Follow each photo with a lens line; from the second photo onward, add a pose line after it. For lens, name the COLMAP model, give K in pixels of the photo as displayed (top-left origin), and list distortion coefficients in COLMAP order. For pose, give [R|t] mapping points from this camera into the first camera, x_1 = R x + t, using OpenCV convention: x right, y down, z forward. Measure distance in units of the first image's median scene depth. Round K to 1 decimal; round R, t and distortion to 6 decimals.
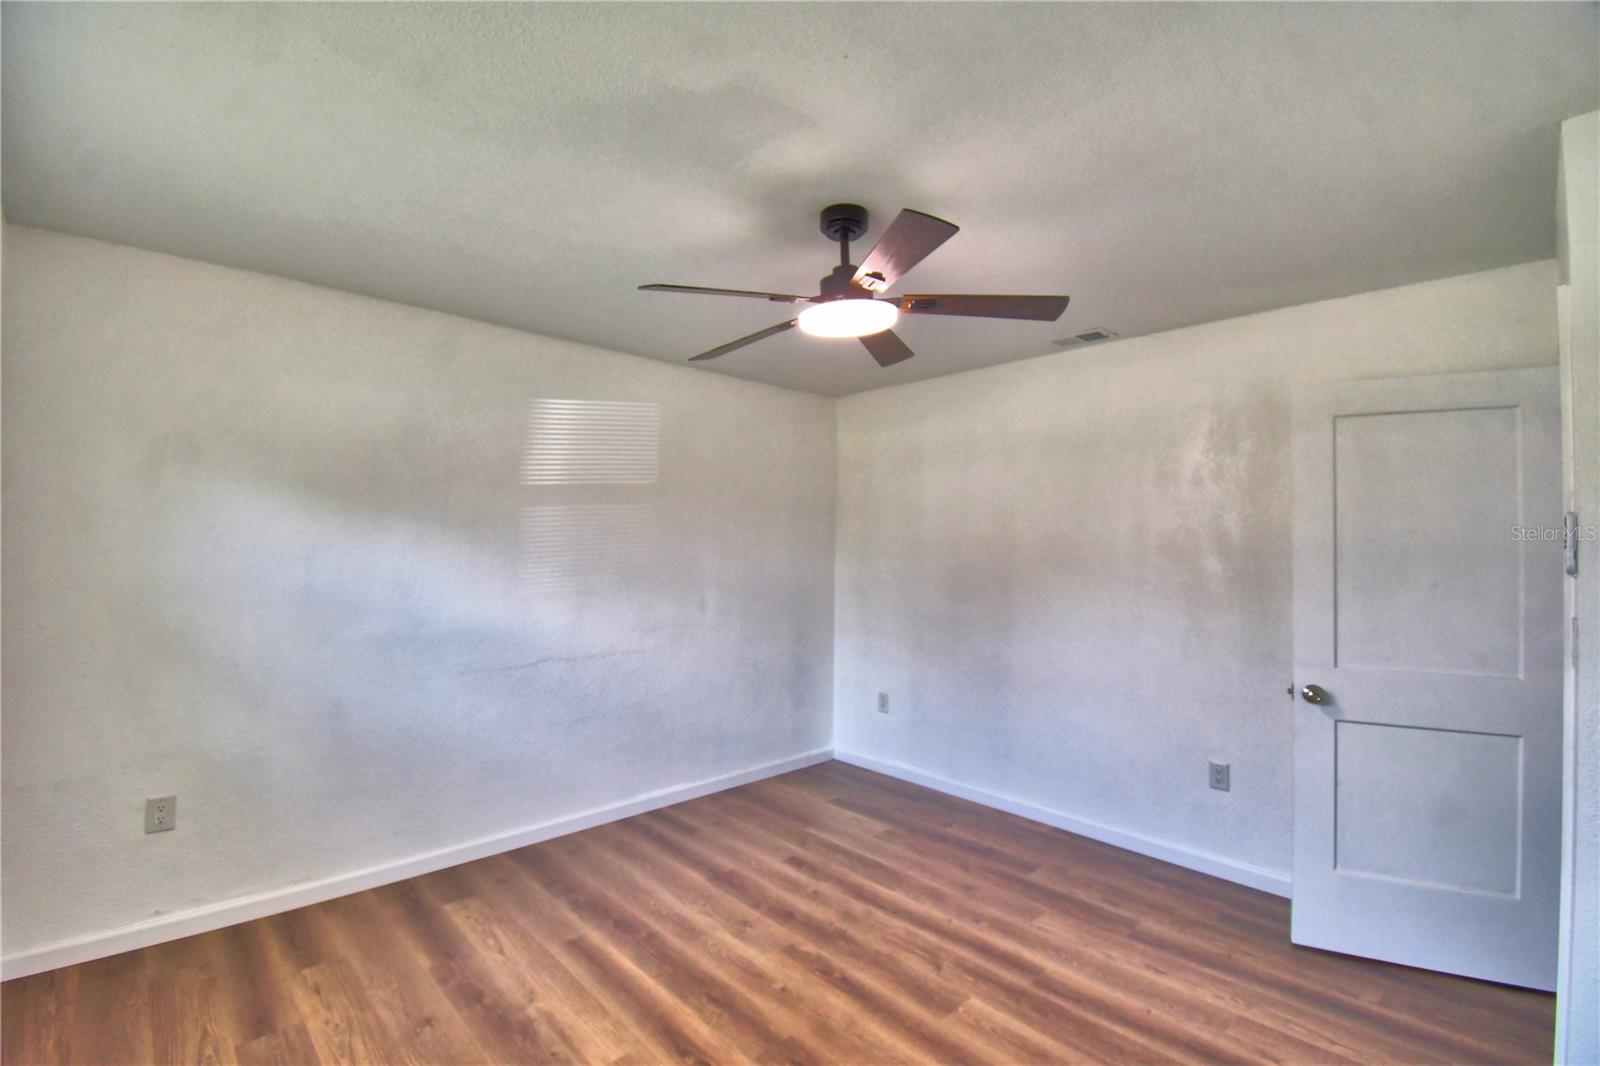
lens RADIAL K [[700.0, 0, 787.2], [0, 700.0, 539.2], [0, 0, 1]] dist [0.014654, -0.018701]
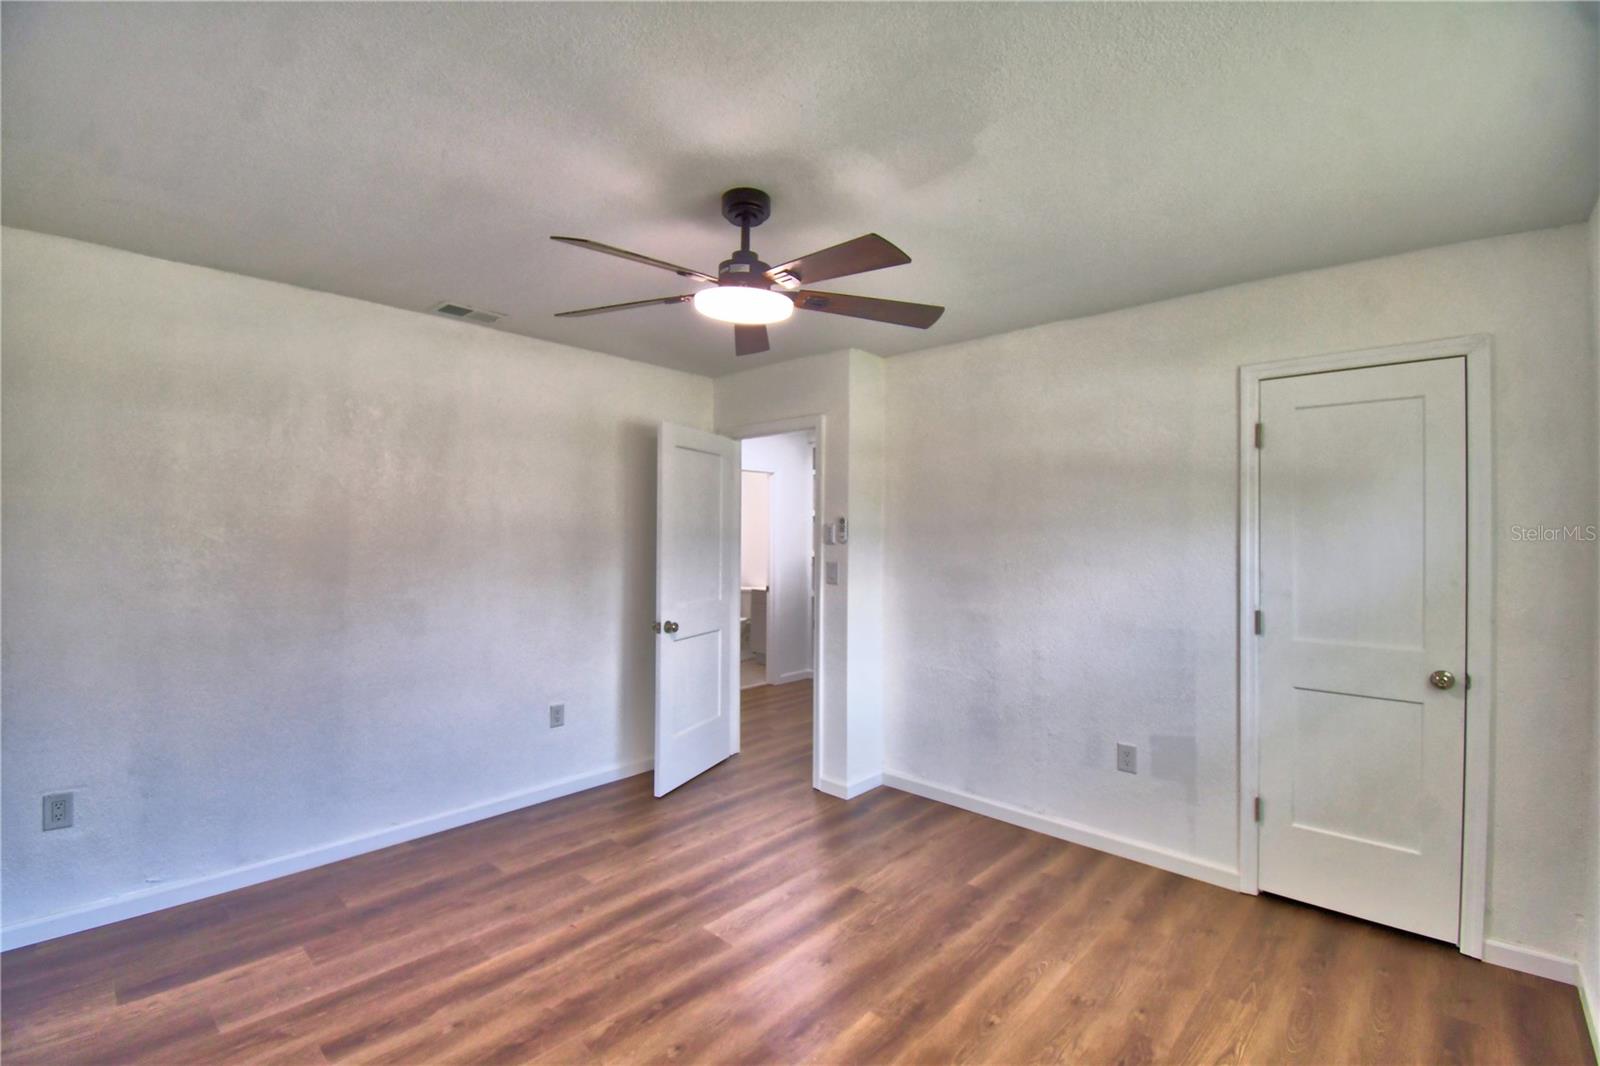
lens RADIAL K [[700.0, 0, 788.0], [0, 700.0, 532.1], [0, 0, 1]] dist [0.014654, -0.018701]
pose [[-0.066449, -0.003196, 0.997785, -0.644038], [-0.022019, 0.999756, 0.001736, 0.005828], [-0.997547, -0.021855, -0.066503, 0.697885]]
